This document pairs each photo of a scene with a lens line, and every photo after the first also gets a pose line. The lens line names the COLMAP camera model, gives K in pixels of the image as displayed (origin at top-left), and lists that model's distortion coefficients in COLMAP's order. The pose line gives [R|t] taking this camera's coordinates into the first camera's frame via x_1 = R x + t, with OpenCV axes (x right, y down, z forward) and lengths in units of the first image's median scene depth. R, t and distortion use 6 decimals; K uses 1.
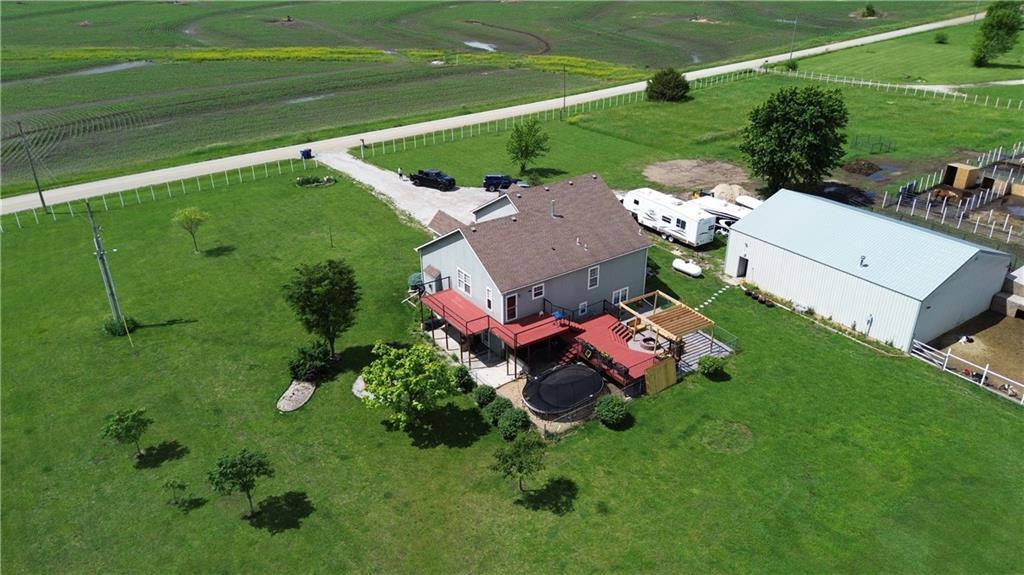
lens RADIAL K [[722.8, 0, 515.6], [0, 722.8, 285.6], [0, 0, 1]] dist [0.086783, -0.101577]
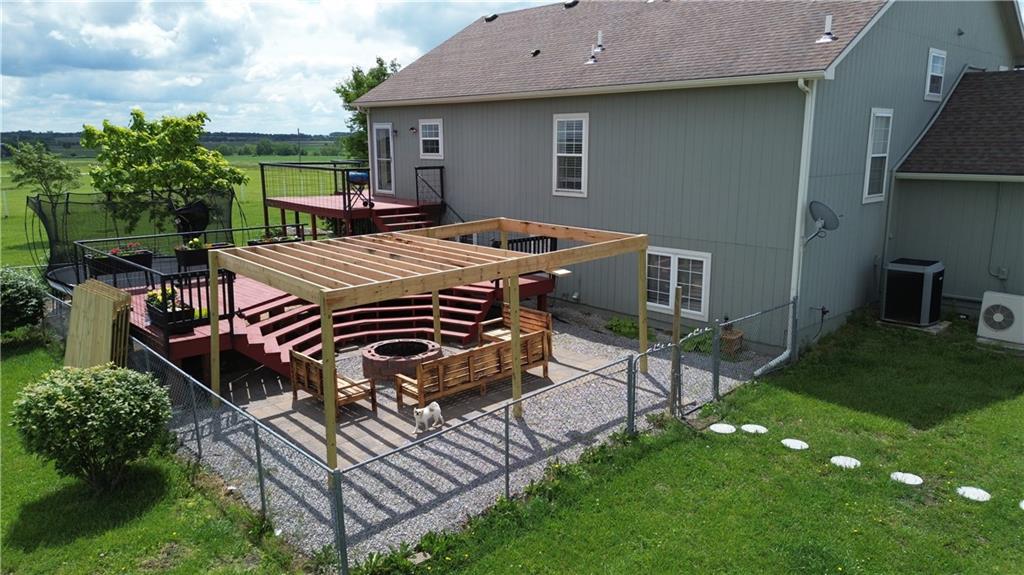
lens RADIAL K [[722.8, 0, 515.6], [0, 722.8, 285.6], [0, 0, 1]] dist [0.086783, -0.101577]
pose [[0.137271, 0.194694, -0.971211, 0.270618], [-0.441763, 0.889614, 0.115898, 0.007999], [0.886568, 0.413136, 0.208127, 0.623258]]
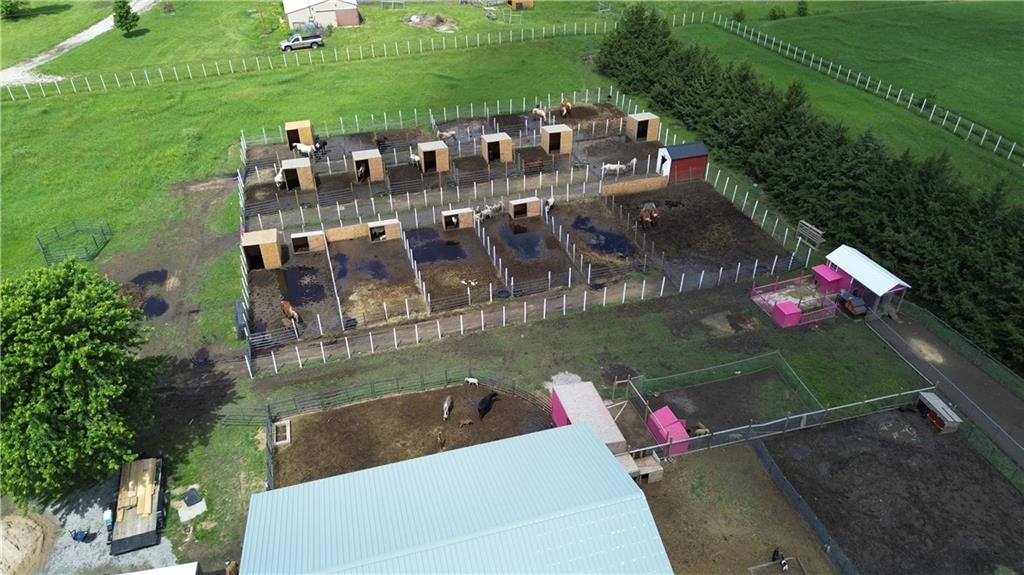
lens RADIAL K [[722.8, 0, 515.6], [0, 722.8, 285.6], [0, 0, 1]] dist [0.086783, -0.101577]
pose [[0.330730, -0.541287, 0.773063, 0.145095], [0.421814, 0.817568, 0.391989, -0.294560], [-0.844210, 0.196446, 0.498716, 0.482642]]
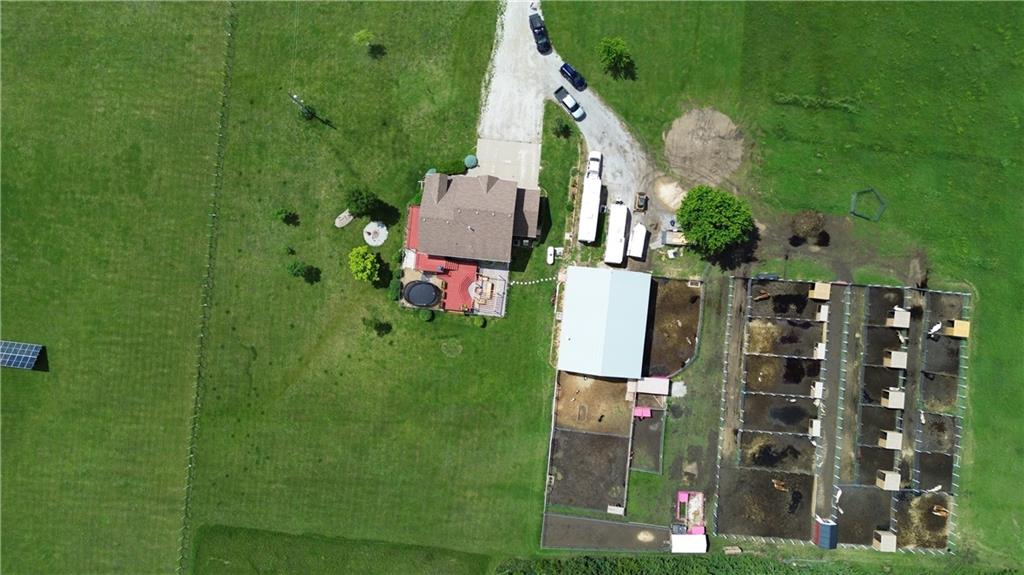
lens RADIAL K [[722.8, 0, 515.6], [0, 722.8, 285.6], [0, 0, 1]] dist [0.086783, -0.101577]
pose [[0.754591, 0.656084, -0.012136, 0.186307], [-0.286419, 0.345949, 0.893467, -1.252866], [0.590388, -0.670726, 0.448965, 0.047798]]
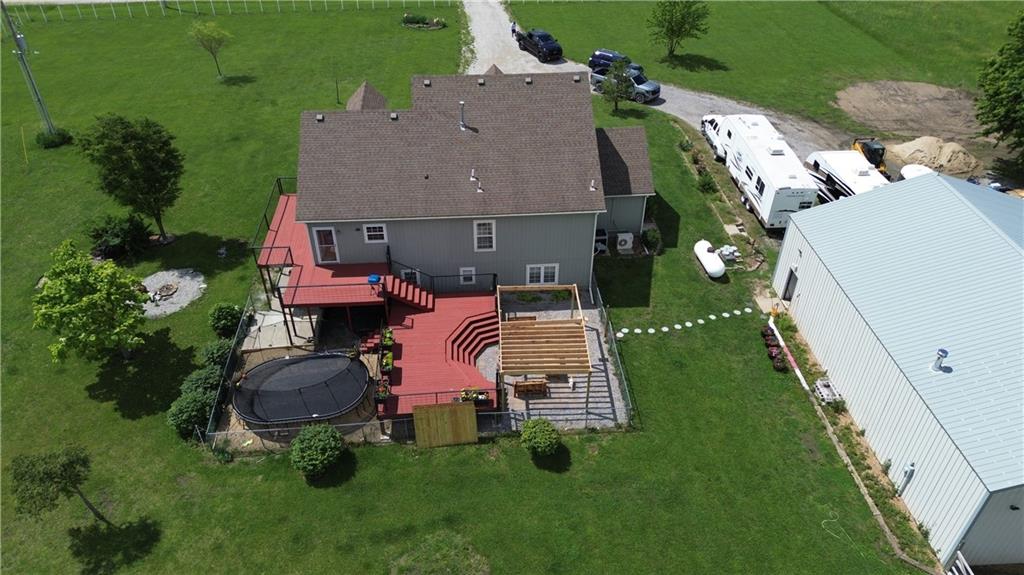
lens RADIAL K [[722.8, 0, 515.6], [0, 722.8, 285.6], [0, 0, 1]] dist [0.086783, -0.101577]
pose [[0.860703, 0.313190, -0.401375, 0.269139], [-0.234428, 0.943646, 0.233615, -0.084001], [0.451921, -0.106980, 0.885620, 0.288552]]
